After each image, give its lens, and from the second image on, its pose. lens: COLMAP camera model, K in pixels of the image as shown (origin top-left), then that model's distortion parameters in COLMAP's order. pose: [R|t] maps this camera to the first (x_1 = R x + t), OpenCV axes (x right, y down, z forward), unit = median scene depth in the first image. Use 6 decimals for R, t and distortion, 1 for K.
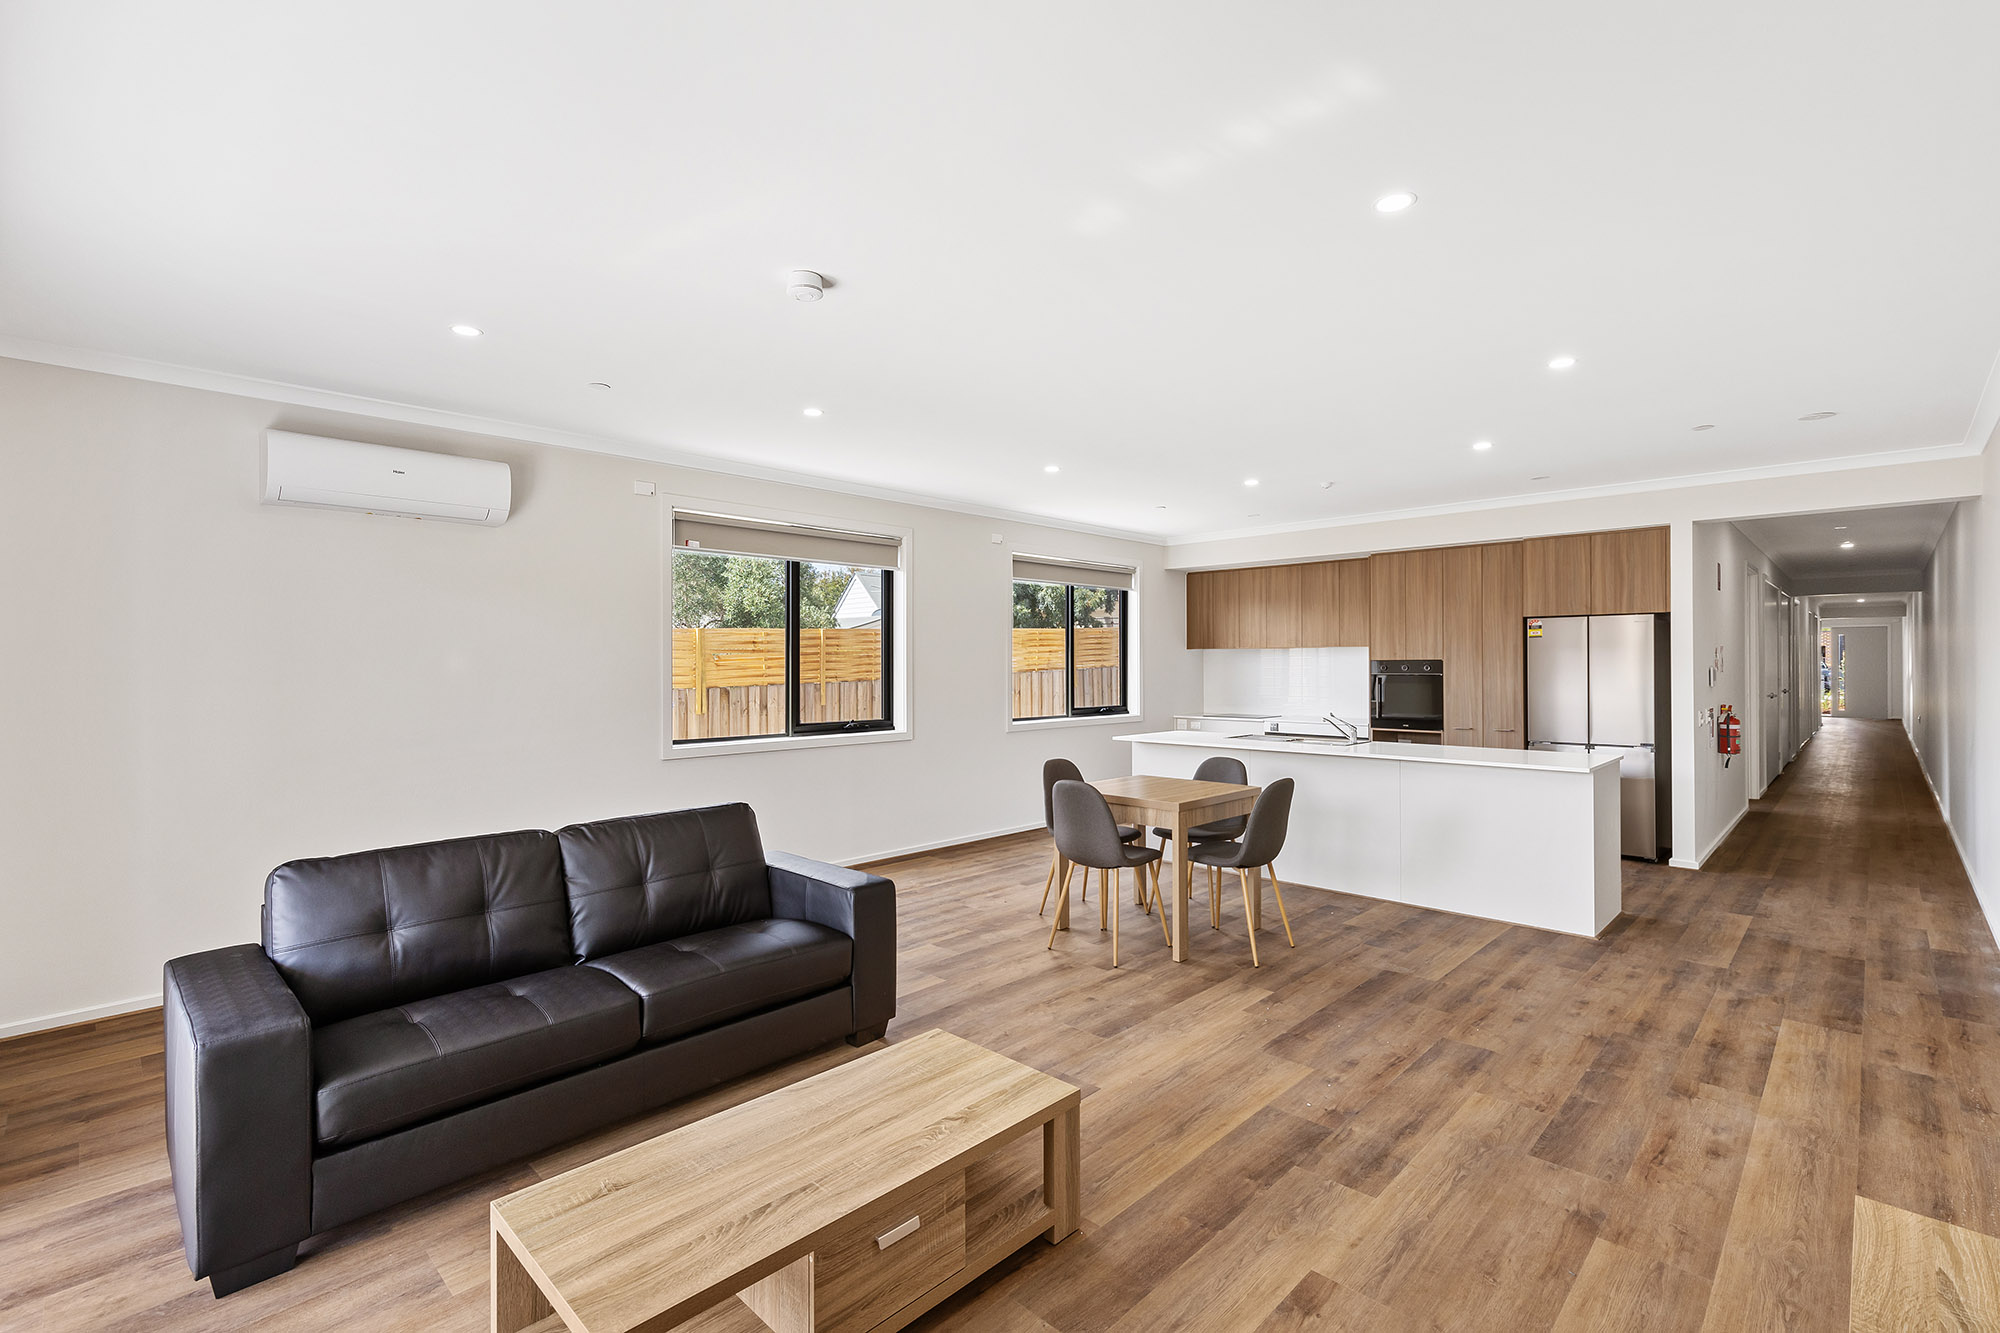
lens RADIAL K [[900.5, 0, 993.6], [0, 900.5, 667.2], [0, 0, 1]] dist [0.005715, -0.000147]
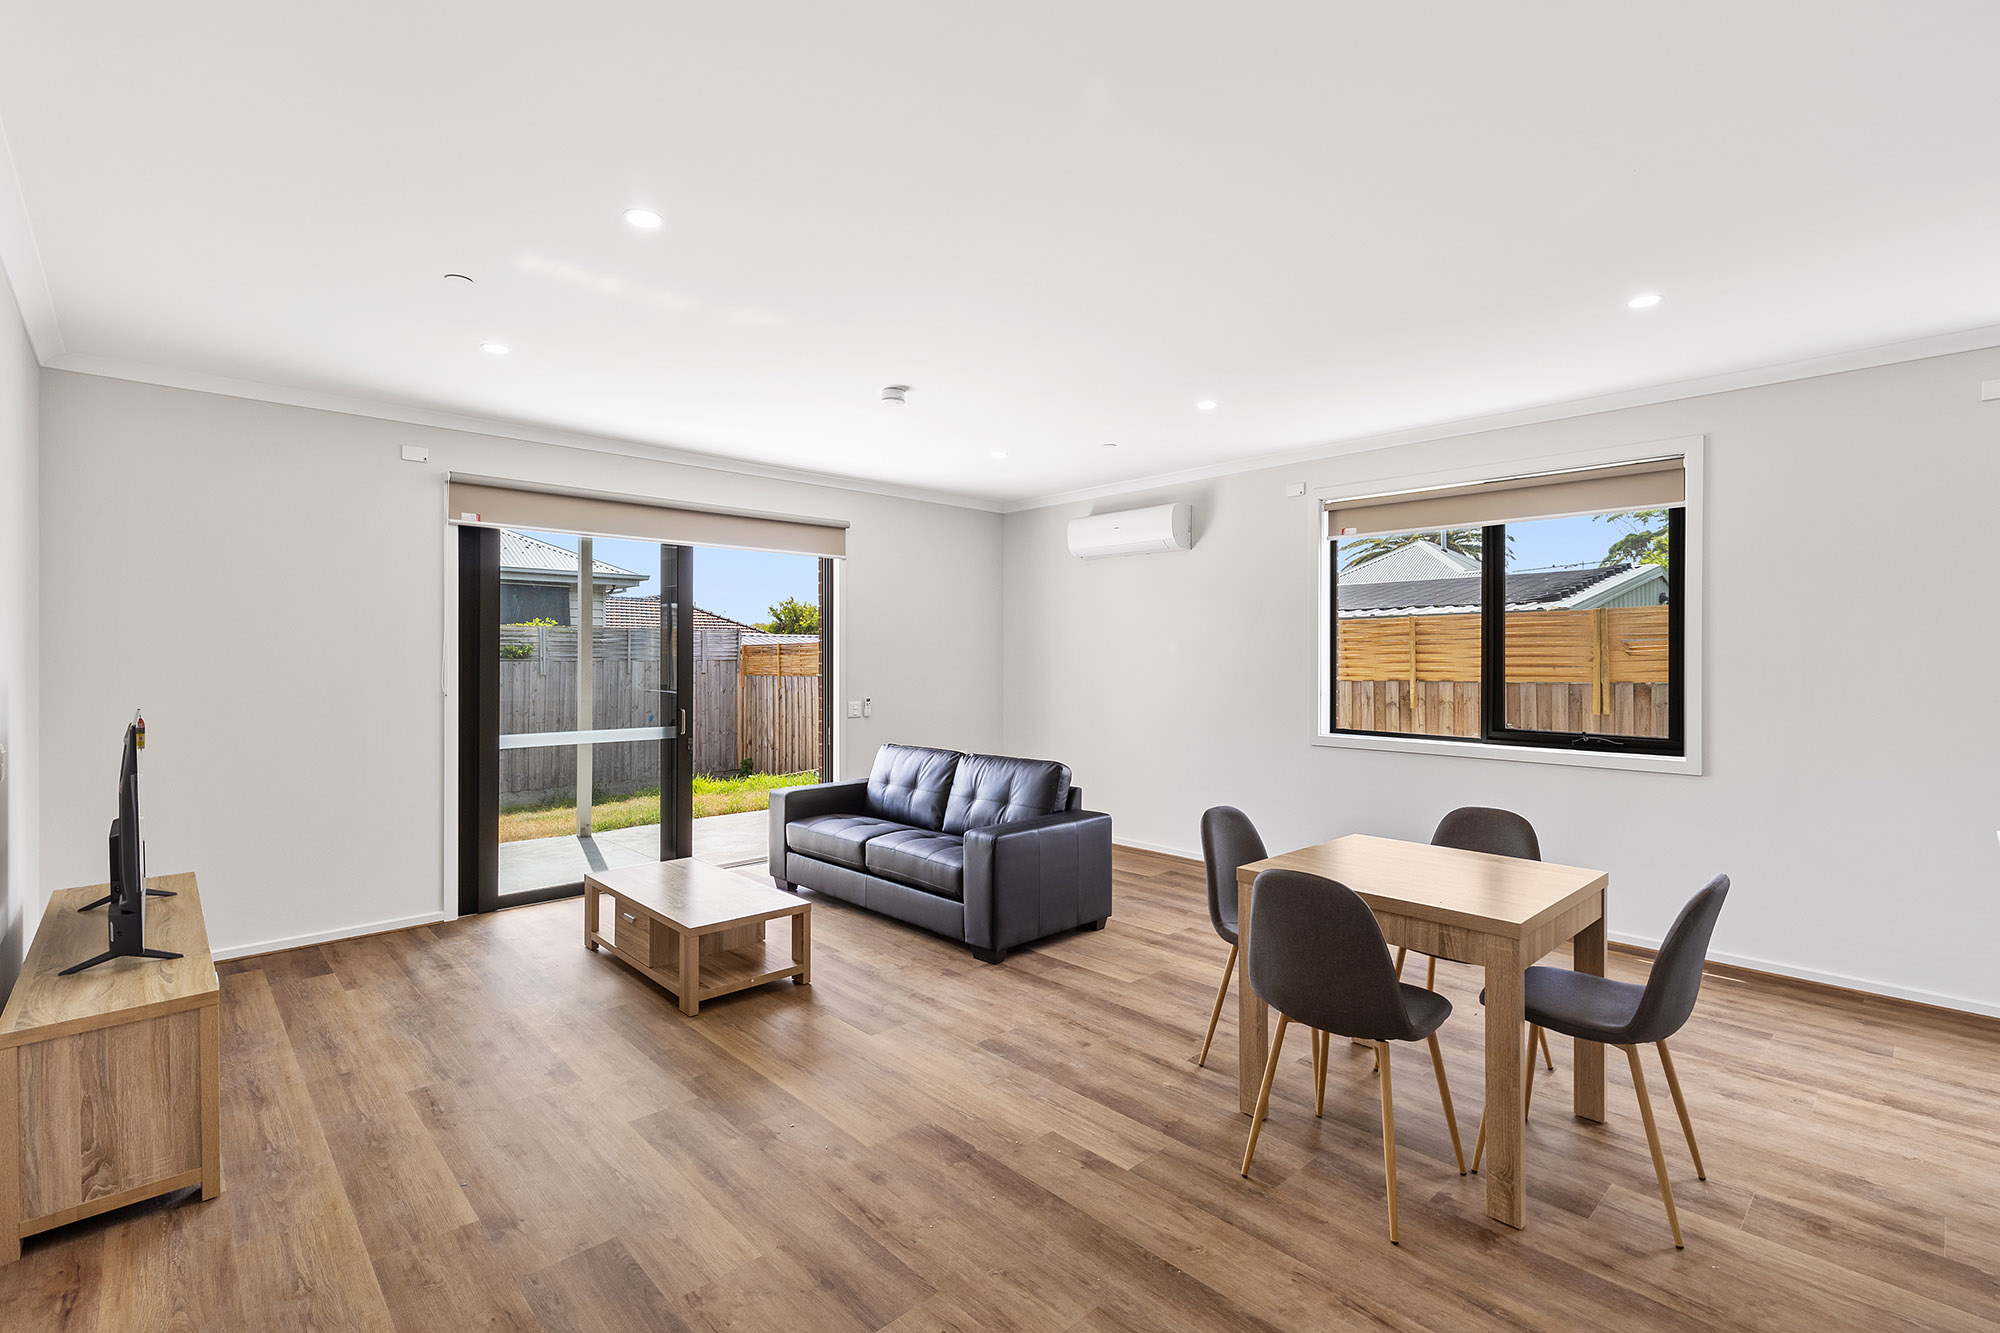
lens RADIAL K [[900.5, 0, 999.1], [0, 900.5, 657.4], [0, 0, 1]] dist [0.005715, -0.000147]
pose [[-0.041569, 0.006541, -0.999114, 0.858704], [-0.001739, 0.999977, 0.006619, -0.006706], [0.999134, 0.002013, -0.041557, 0.842886]]
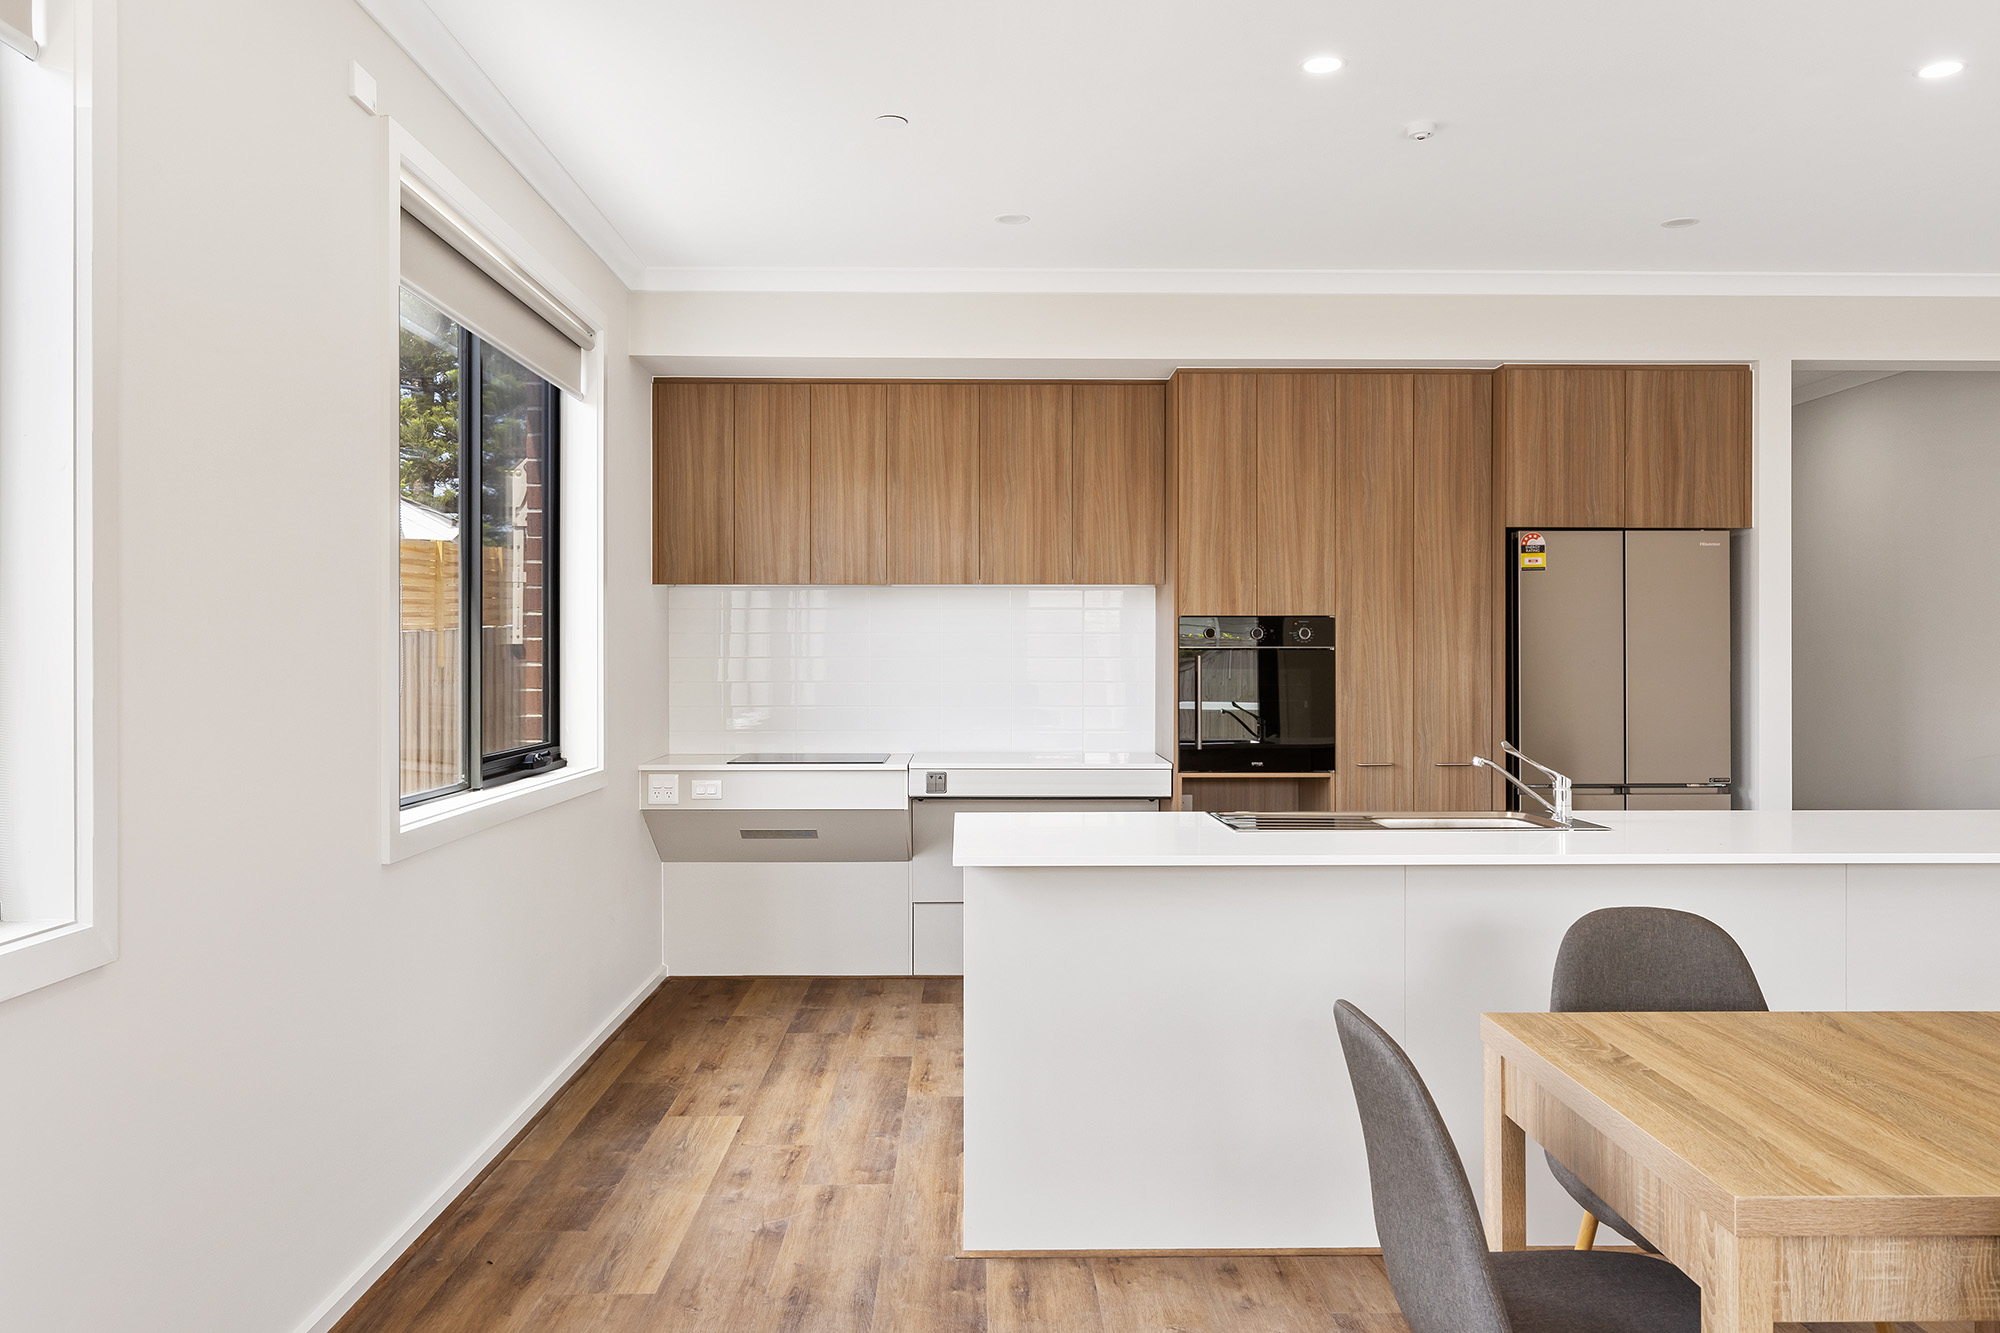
lens RADIAL K [[1531.7, 0, 999.8], [0, 1531.7, 659.6], [0, 0, 1]] dist [0.001606, -0.000302]
pose [[0.704400, 0.001845, 0.709801, -0.186162], [-0.000940, 0.999998, -0.001666, 0.016519], [-0.709803, 0.000506, 0.704400, 0.631874]]
